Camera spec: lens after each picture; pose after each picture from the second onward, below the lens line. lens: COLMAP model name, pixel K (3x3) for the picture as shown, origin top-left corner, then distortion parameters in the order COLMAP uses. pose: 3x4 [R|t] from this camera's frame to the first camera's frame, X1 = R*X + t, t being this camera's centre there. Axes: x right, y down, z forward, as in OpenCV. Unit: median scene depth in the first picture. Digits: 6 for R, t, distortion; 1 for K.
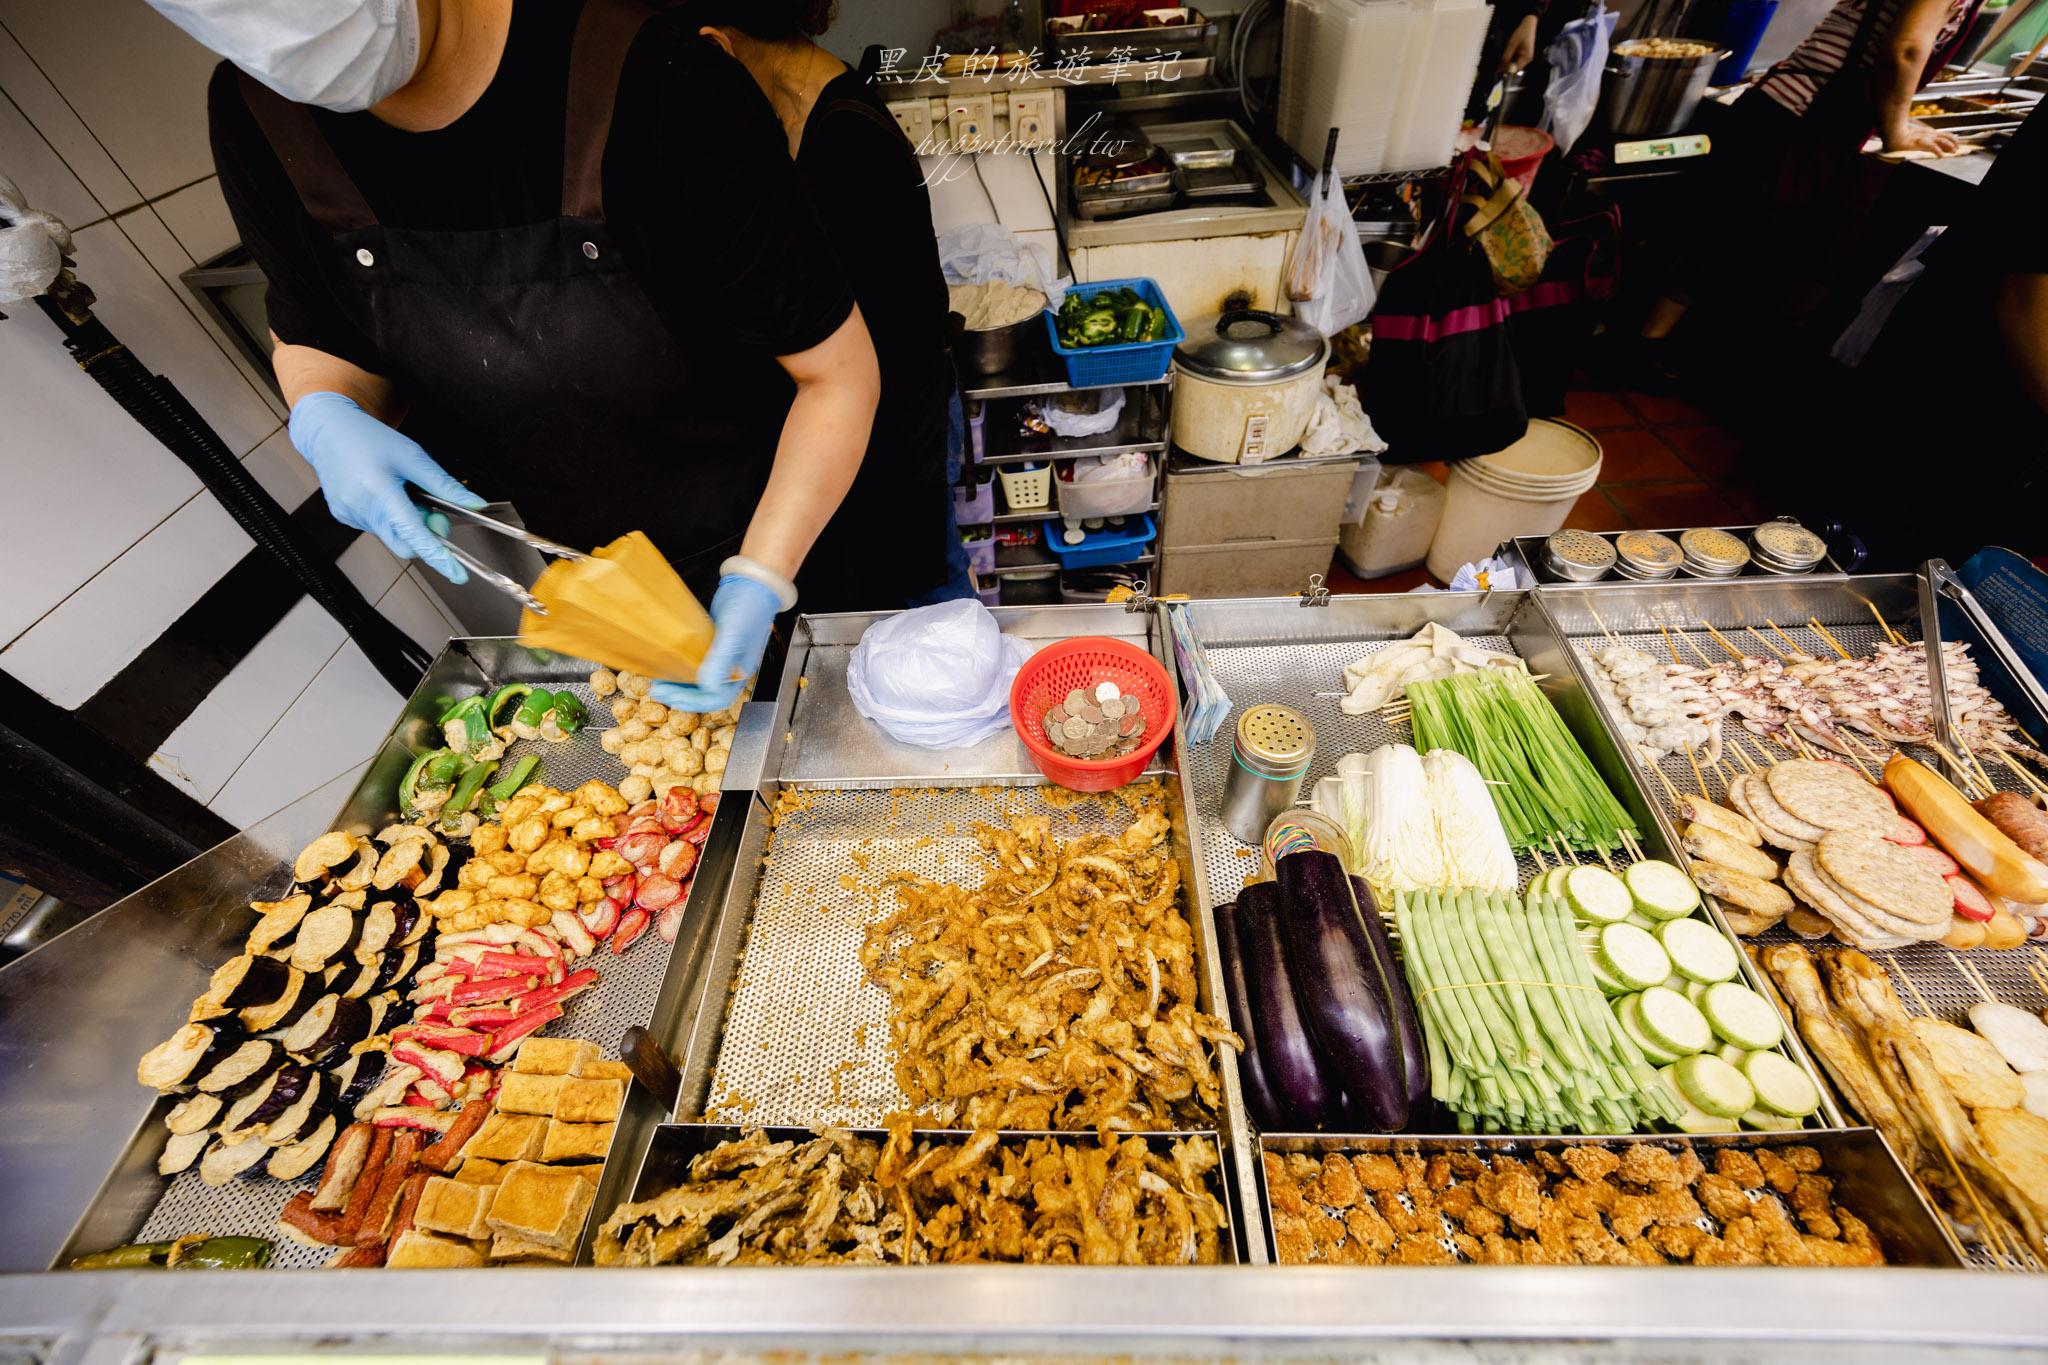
lens RADIAL K [[770.8, 0, 1024.0], [0, 770.8, 682.5], [0, 0, 1]] dist [0.000461, 0.000023]
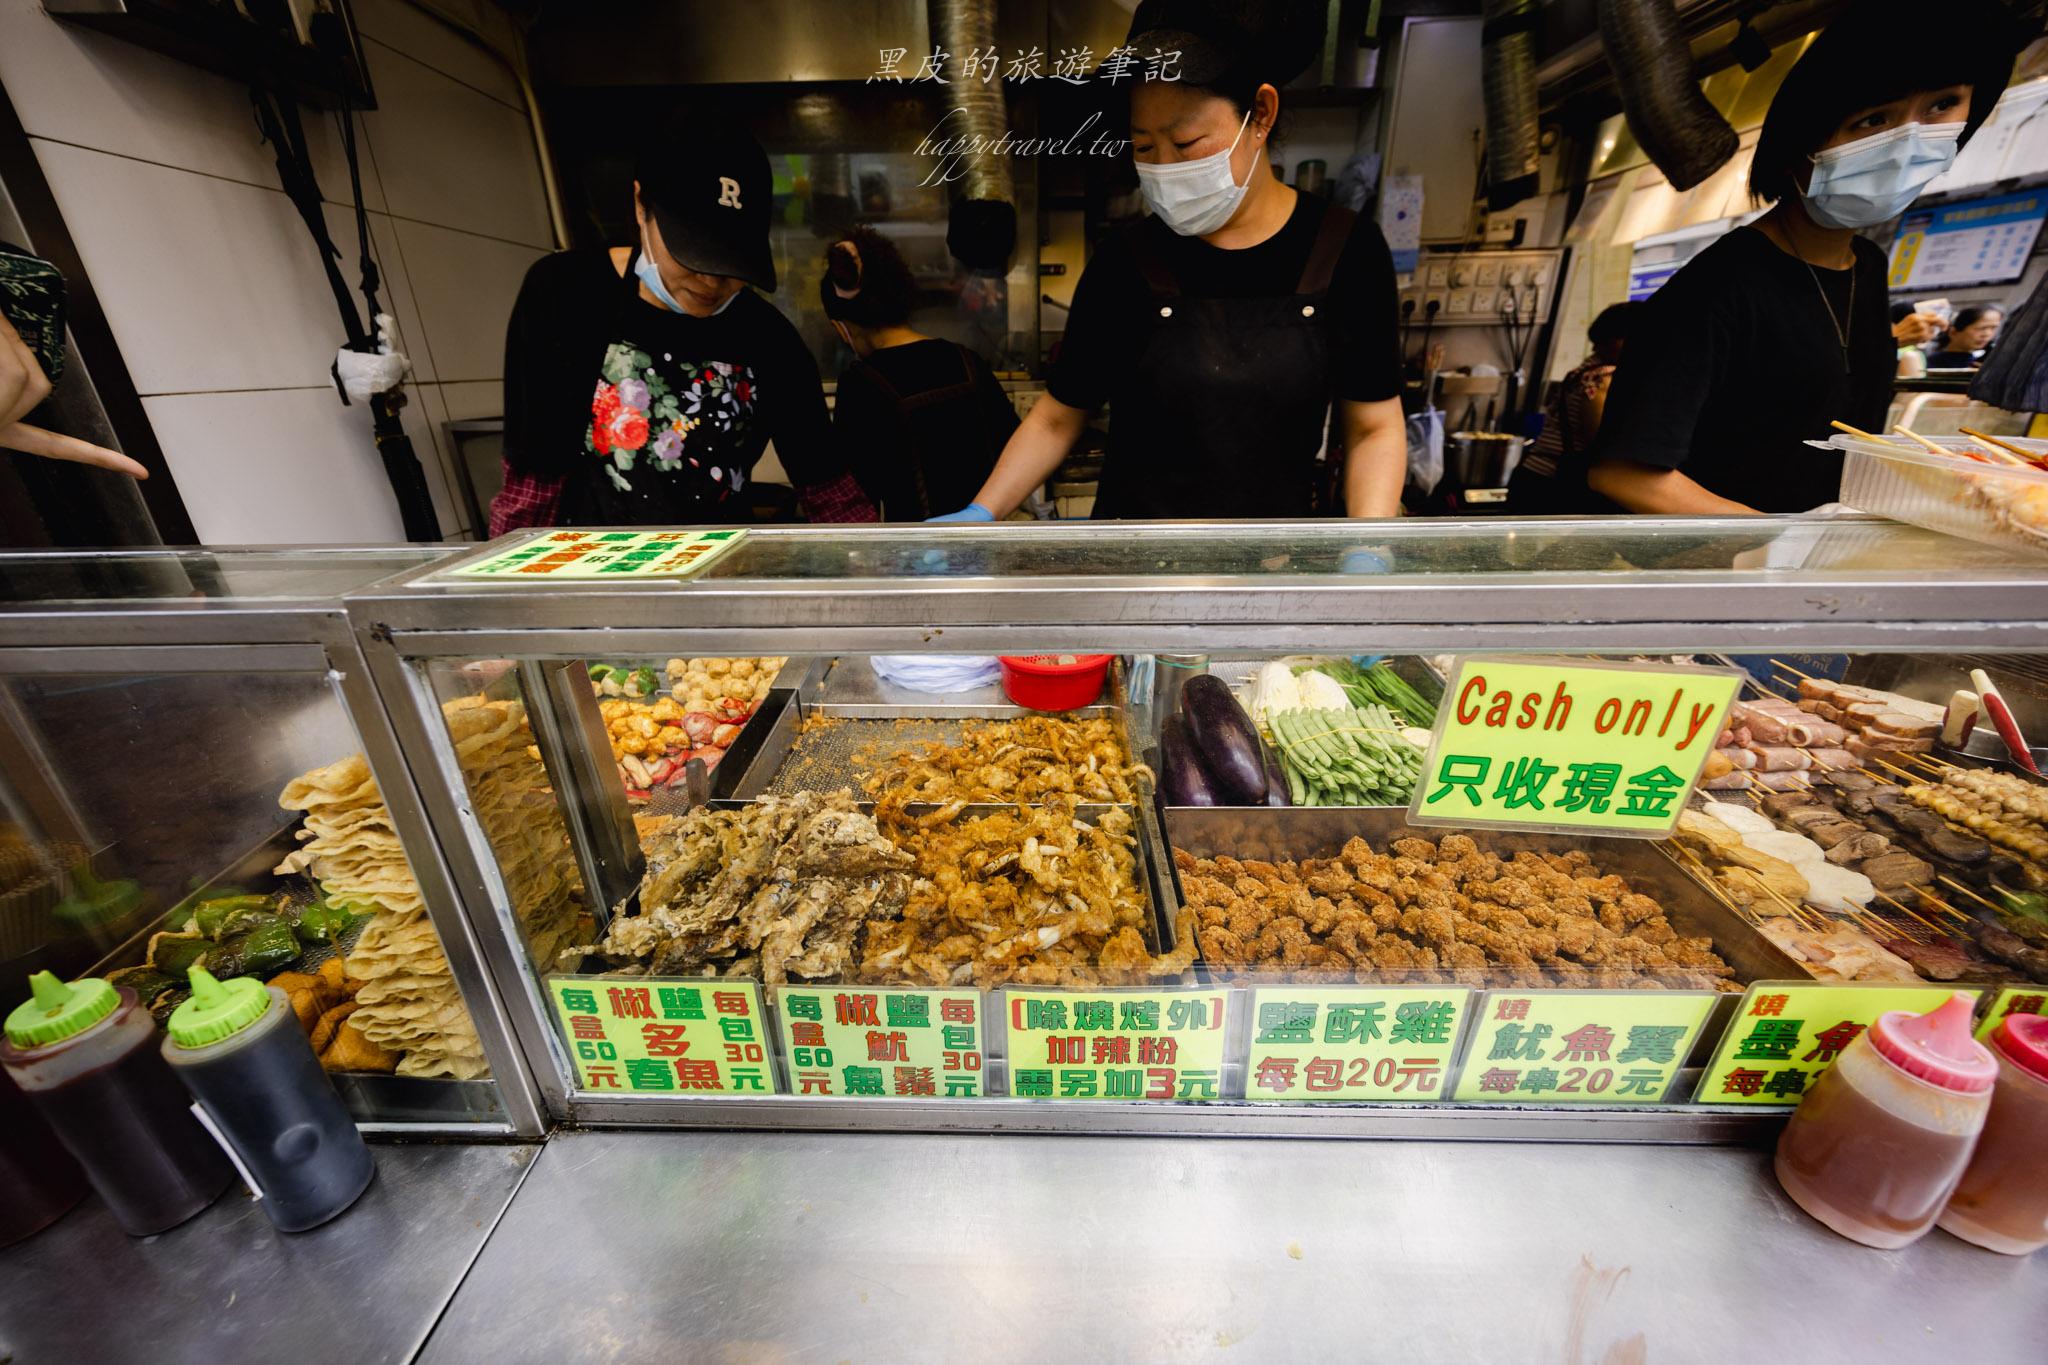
lens RADIAL K [[770.8, 0, 1024.0], [0, 770.8, 682.5], [0, 0, 1]] dist [0.000461, 0.000023]
pose [[0.998756, 0.049401, 0.006728, 0.026760], [-0.042170, 0.909025, -0.414603, 0.597283], [-0.026598, 0.413804, 0.909977, -0.192590]]
